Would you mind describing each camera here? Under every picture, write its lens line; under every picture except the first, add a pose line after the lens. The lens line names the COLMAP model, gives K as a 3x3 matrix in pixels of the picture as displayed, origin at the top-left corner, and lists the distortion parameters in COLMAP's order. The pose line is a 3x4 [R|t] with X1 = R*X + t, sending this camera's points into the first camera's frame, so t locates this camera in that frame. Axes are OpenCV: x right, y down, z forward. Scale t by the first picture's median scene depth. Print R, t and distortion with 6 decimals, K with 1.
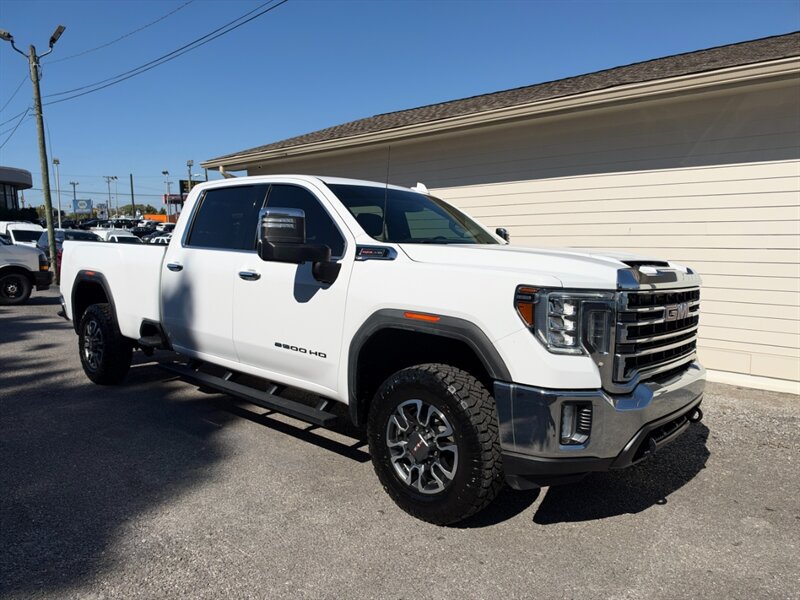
lens RADIAL K [[586.7, 0, 400.8], [0, 586.7, 283.6], [0, 0, 1]] dist [0.106008, -0.168059]
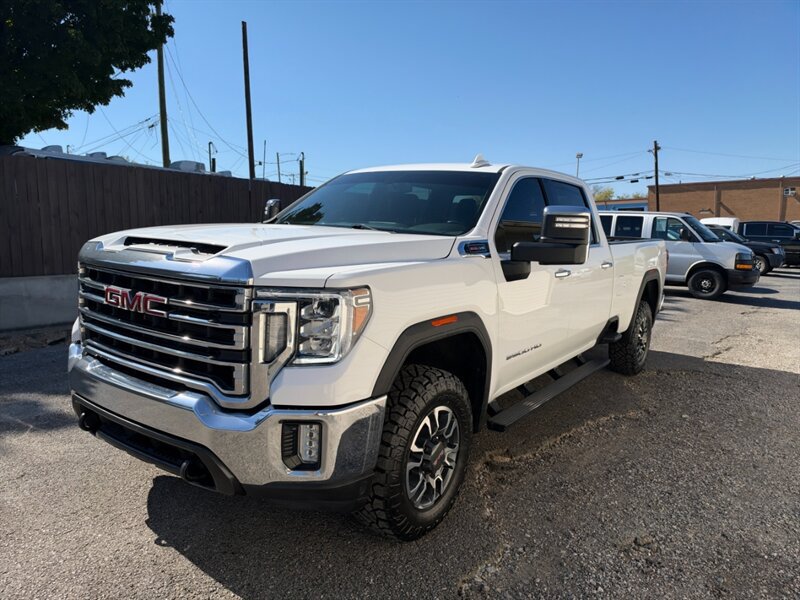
lens RADIAL K [[574.6, 0, 400.0], [0, 574.6, 300.0], [0, 0, 1]] dist [0.062610, -0.145597]
pose [[0.131846, 0.125049, -0.983351, 1.112481], [-0.099753, 0.988649, 0.112348, -0.066839], [0.986238, 0.083280, 0.142824, 1.095409]]
